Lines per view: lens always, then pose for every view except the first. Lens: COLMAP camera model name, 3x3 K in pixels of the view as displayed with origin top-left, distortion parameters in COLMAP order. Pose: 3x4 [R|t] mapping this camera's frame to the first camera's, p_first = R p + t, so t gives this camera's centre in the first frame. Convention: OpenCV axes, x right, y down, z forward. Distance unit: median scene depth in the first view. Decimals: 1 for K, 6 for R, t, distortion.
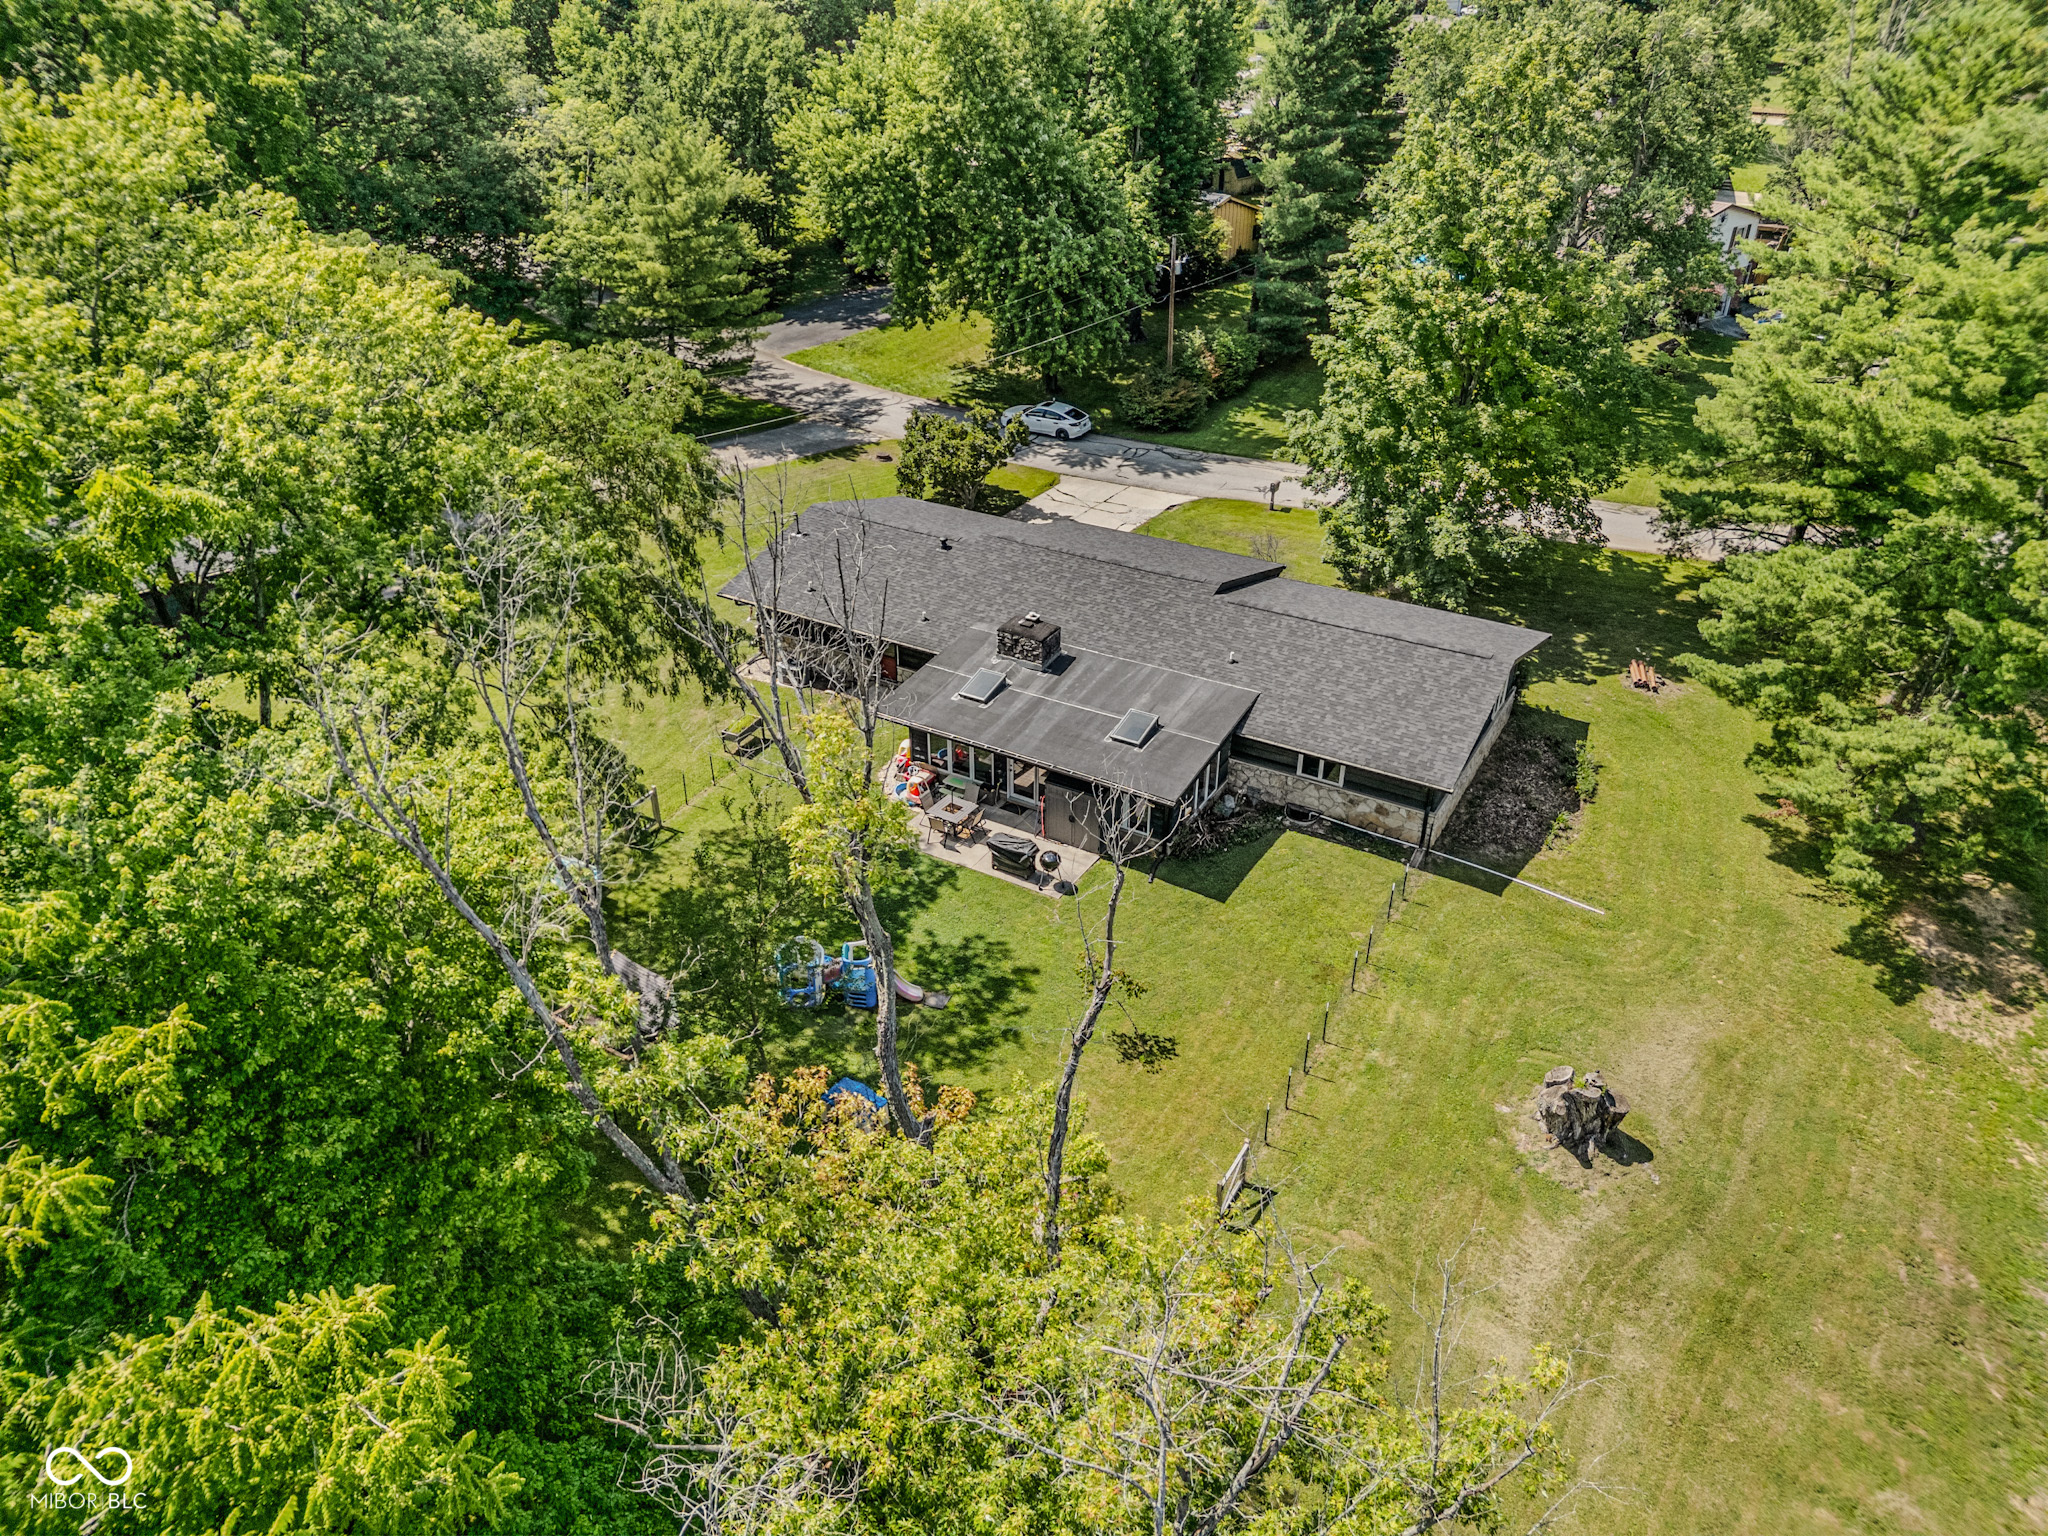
lens RADIAL K [[1381.9, 0, 1050.2], [0, 1381.9, 763.2], [0, 0, 1]] dist [0.023096, -0.001219]
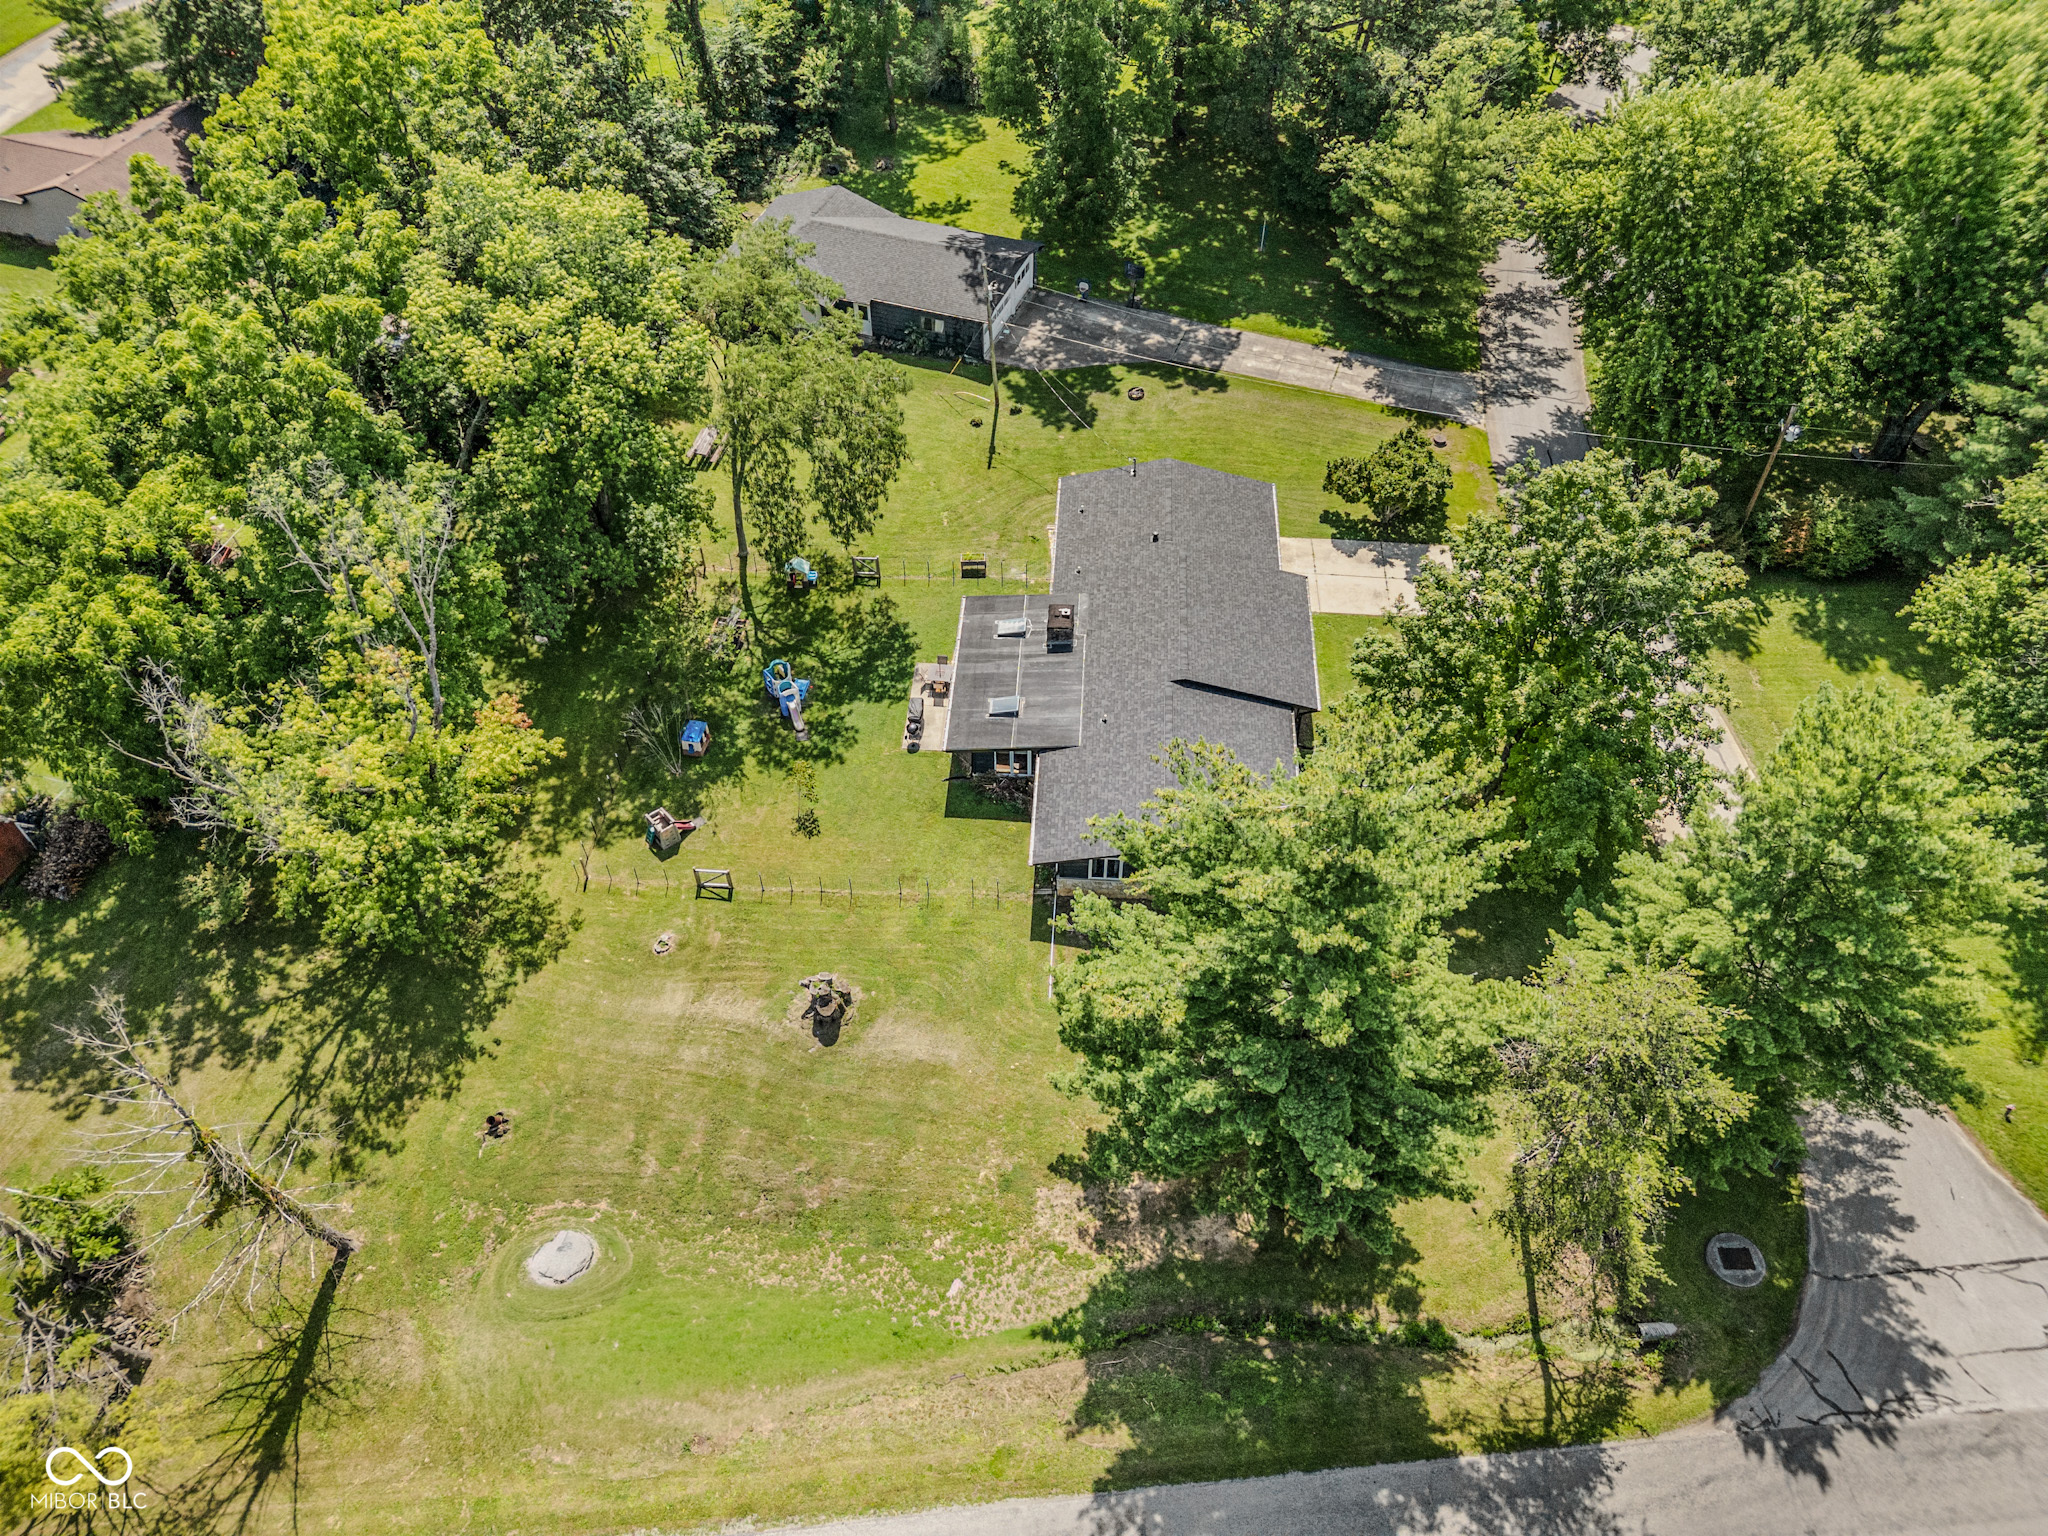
lens RADIAL K [[1381.9, 0, 1050.2], [0, 1381.9, 763.2], [0, 0, 1]] dist [0.023096, -0.001219]
pose [[0.456136, 0.667219, -0.588862, 1.052613], [-0.466825, 0.742757, 0.479987, -0.753853], [0.757638, 0.055956, 0.650272, 0.024055]]
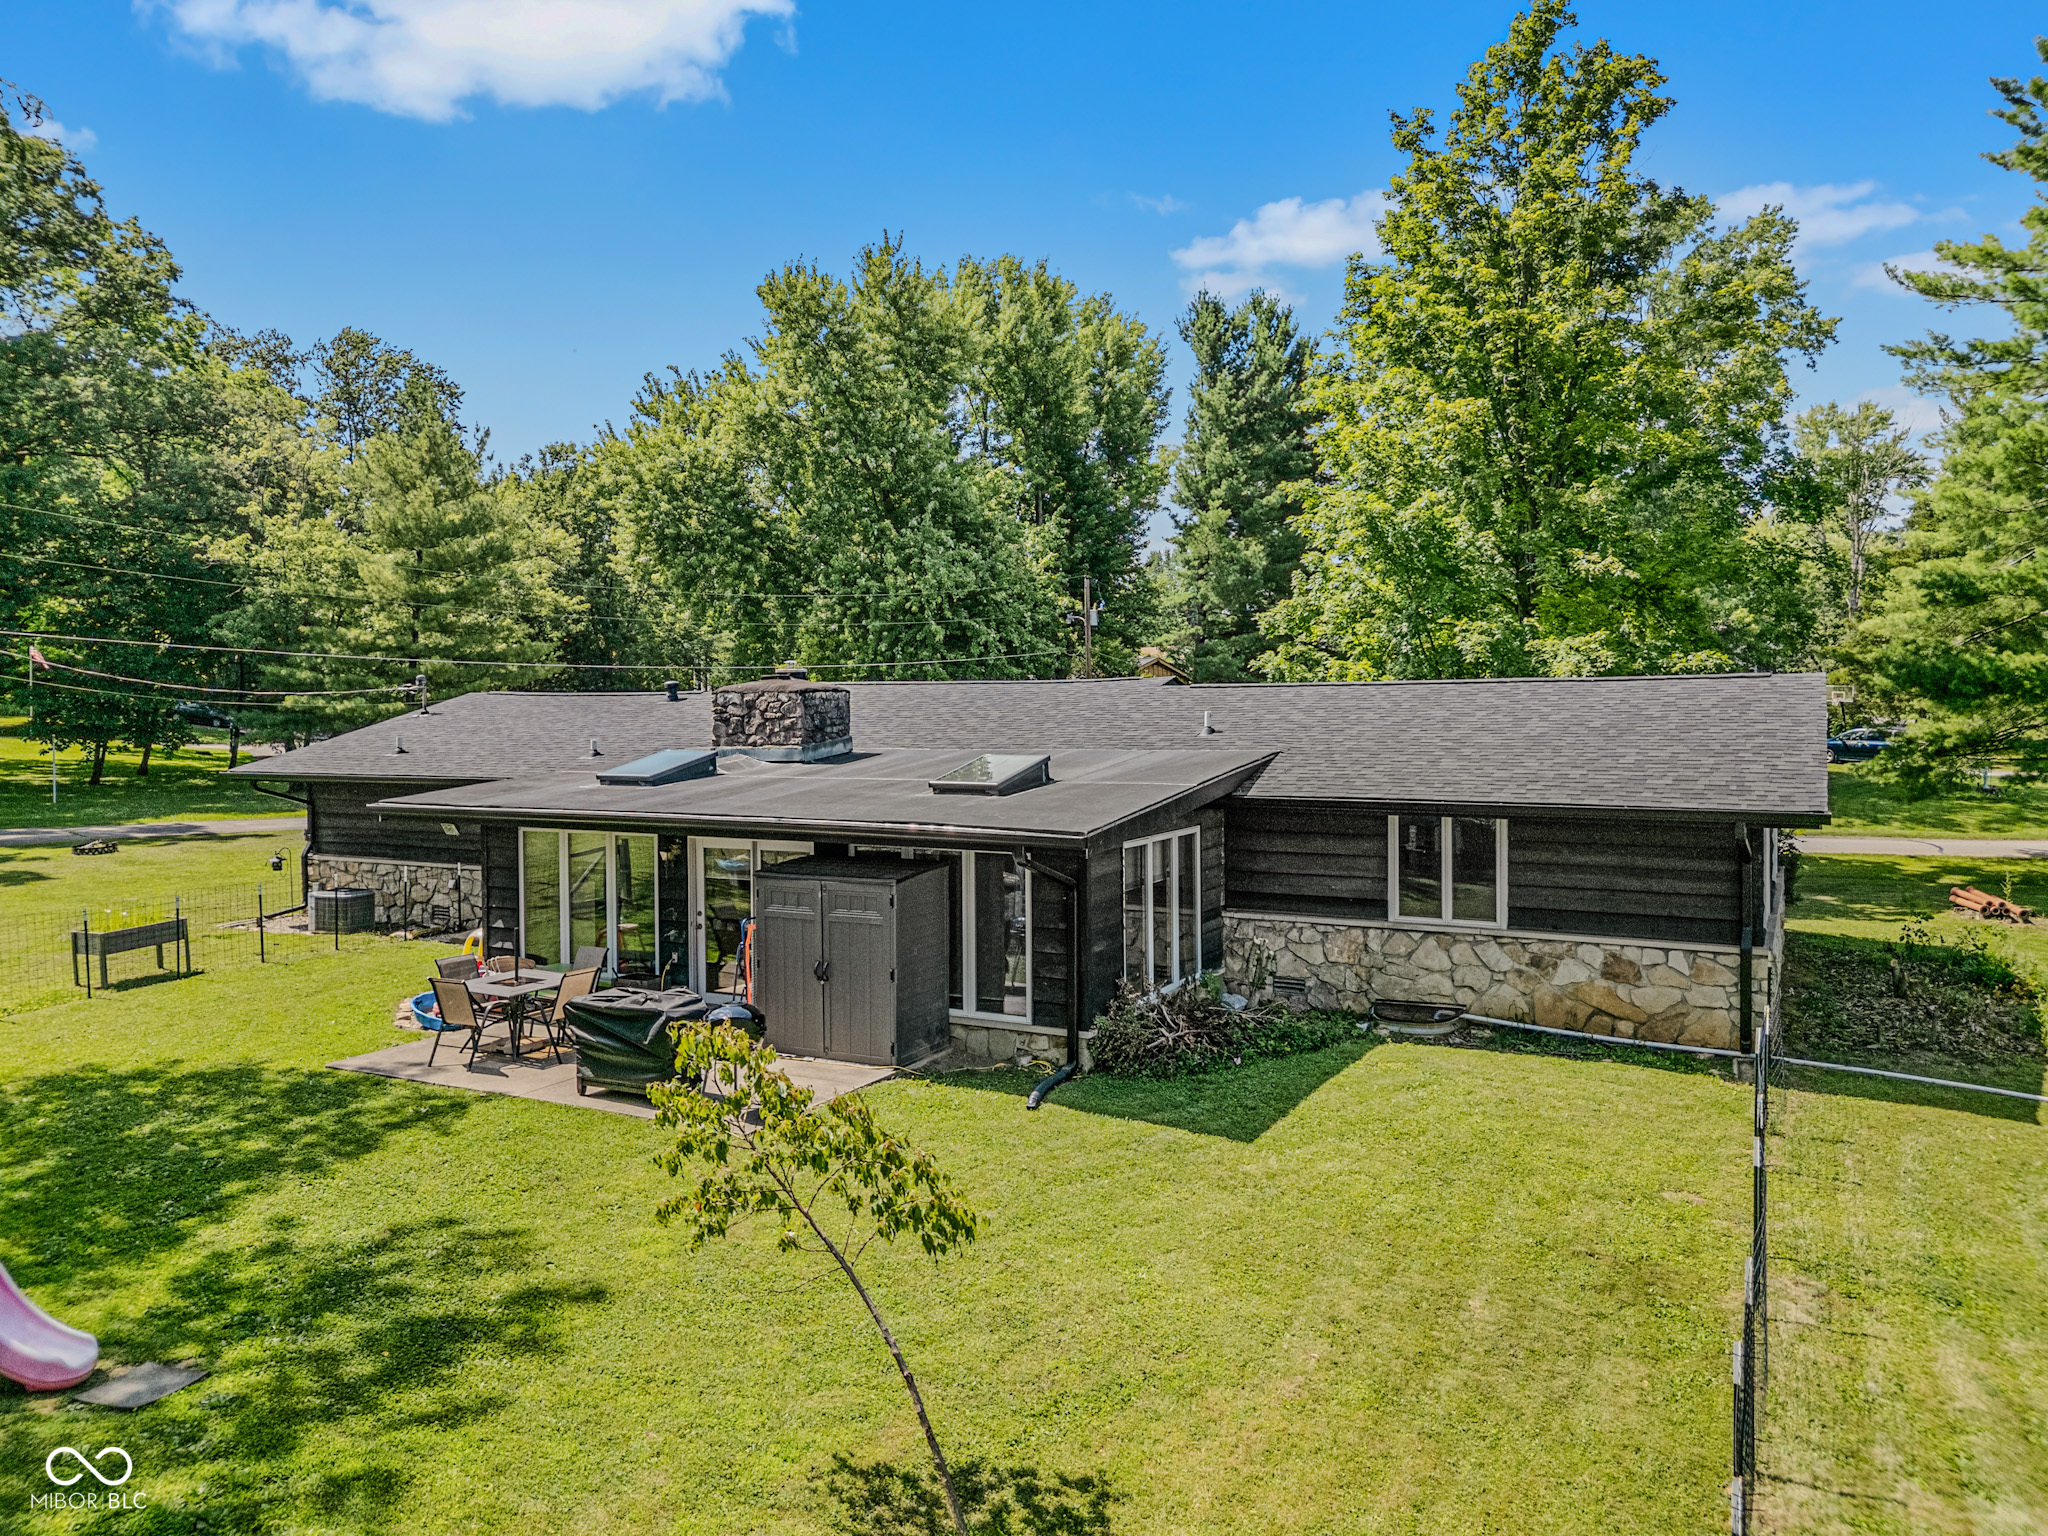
lens RADIAL K [[1381.9, 0, 1050.2], [0, 1381.9, 763.2], [0, 0, 1]] dist [0.023096, -0.001219]
pose [[0.999175, -0.008979, 0.039597, 0.061498], [0.027772, 0.862562, -0.505188, 0.178237], [-0.029618, 0.505871, 0.862100, 0.630193]]
